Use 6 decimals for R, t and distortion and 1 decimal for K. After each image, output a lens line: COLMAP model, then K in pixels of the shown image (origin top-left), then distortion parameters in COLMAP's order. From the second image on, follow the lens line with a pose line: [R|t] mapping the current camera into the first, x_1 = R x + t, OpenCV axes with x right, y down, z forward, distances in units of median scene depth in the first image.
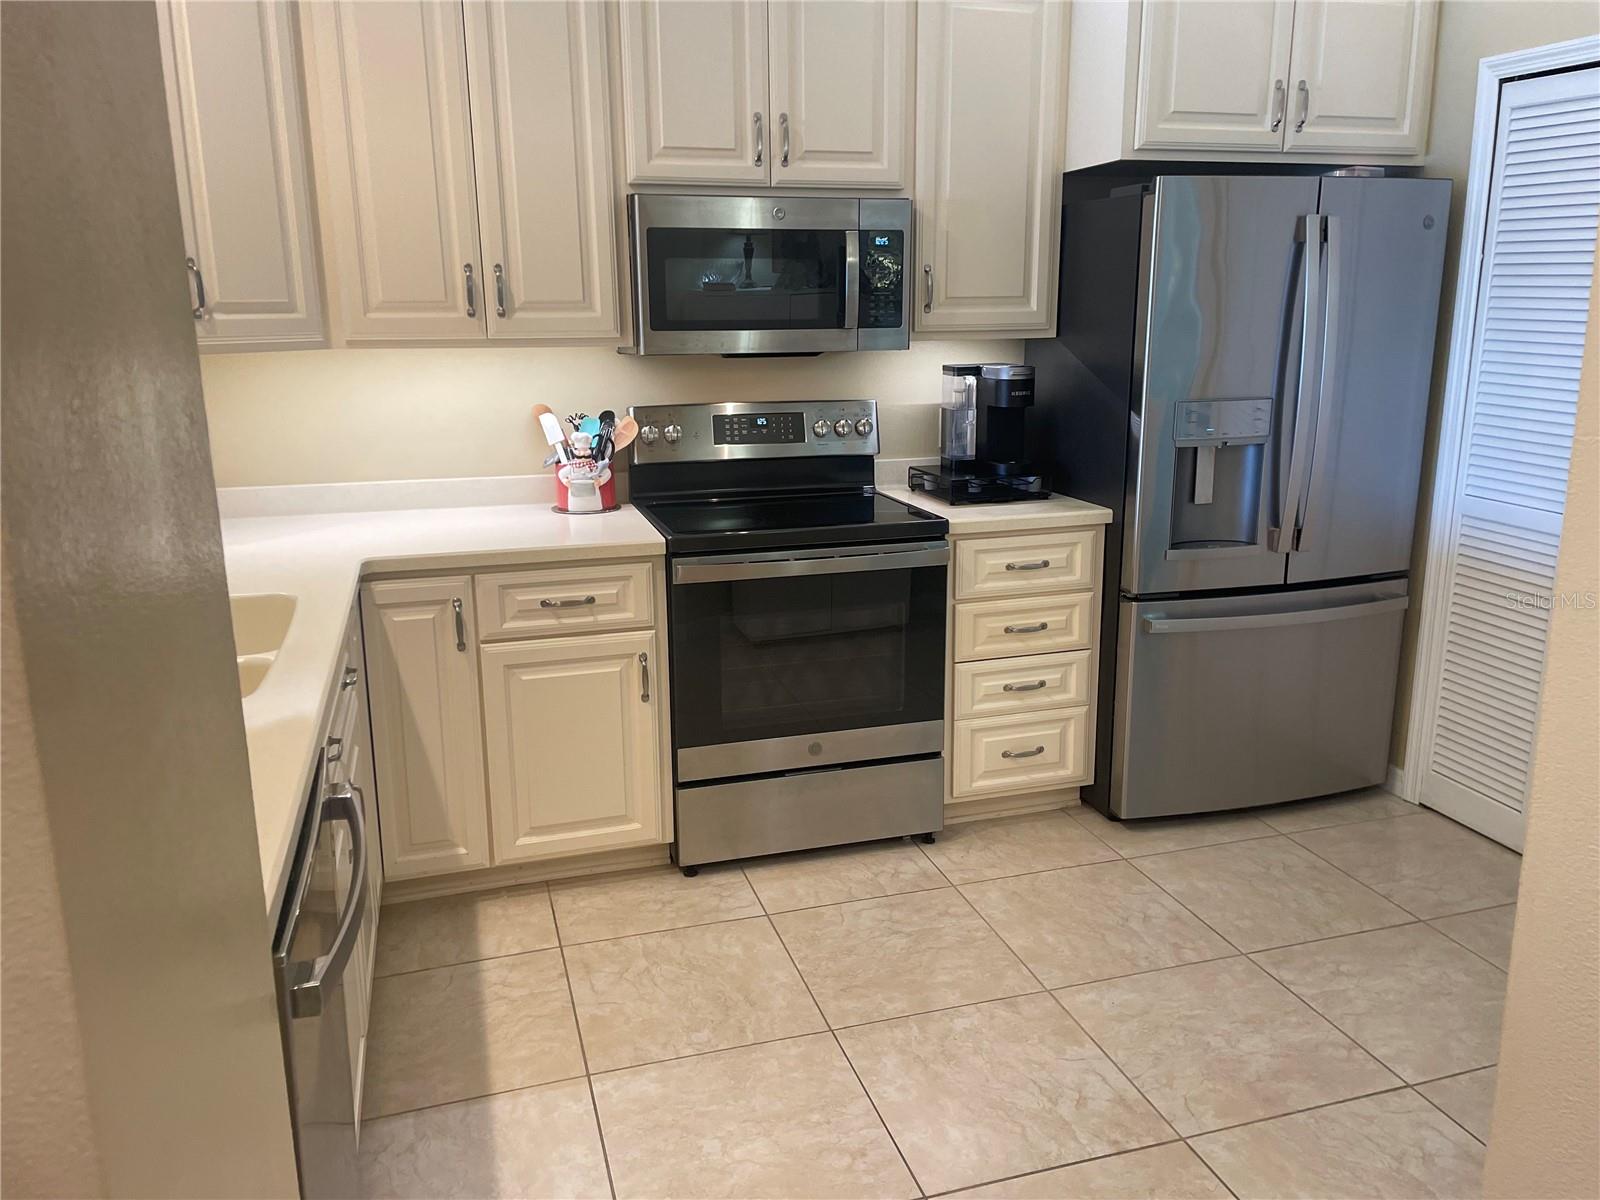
lens RADIAL K [[1205.1, 0, 804.8], [0, 1205.1, 593.7], [0, 0, 1]] dist [0.100044, -0.126120]
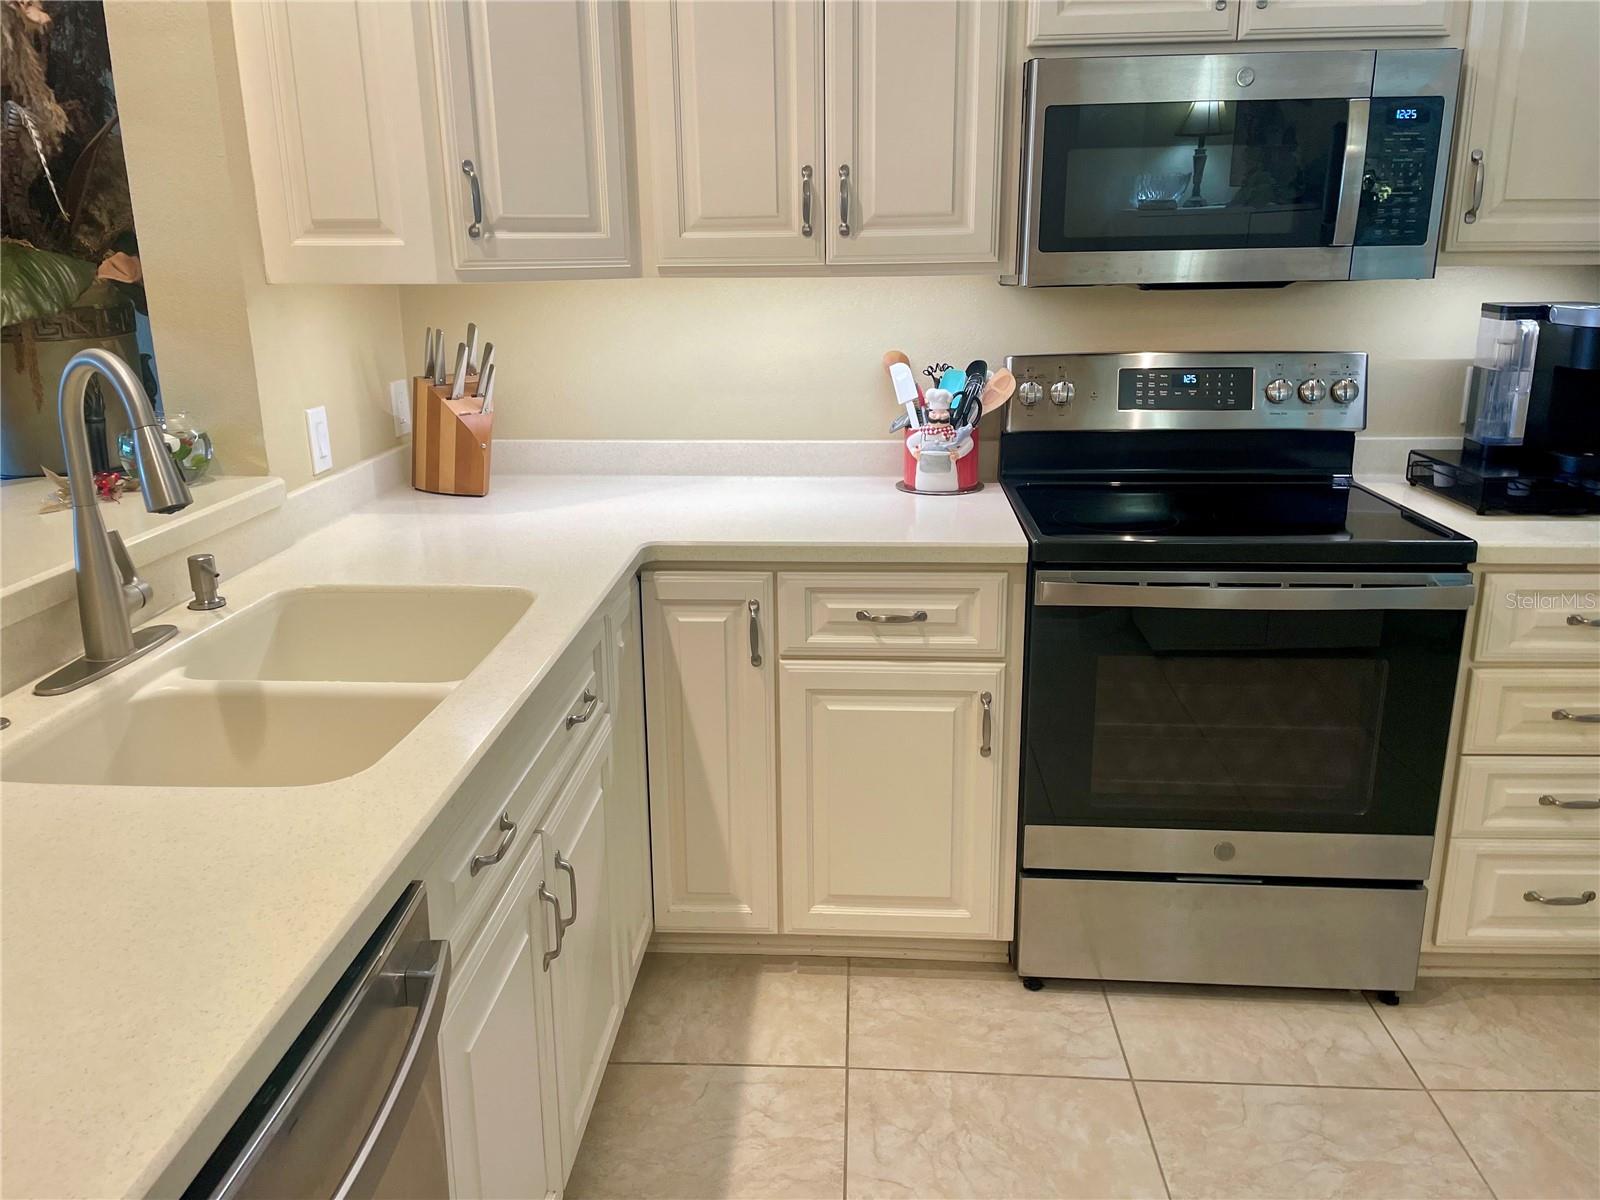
lens RADIAL K [[1205.1, 0, 798.4], [0, 1205.1, 586.2], [0, 0, 1]] dist [0.100044, -0.126120]
pose [[0.938646, 0.090672, -0.332749, -0.001729], [-0.076740, 0.995544, 0.054804, -0.045831], [0.336236, -0.025906, 0.941422, 0.256036]]
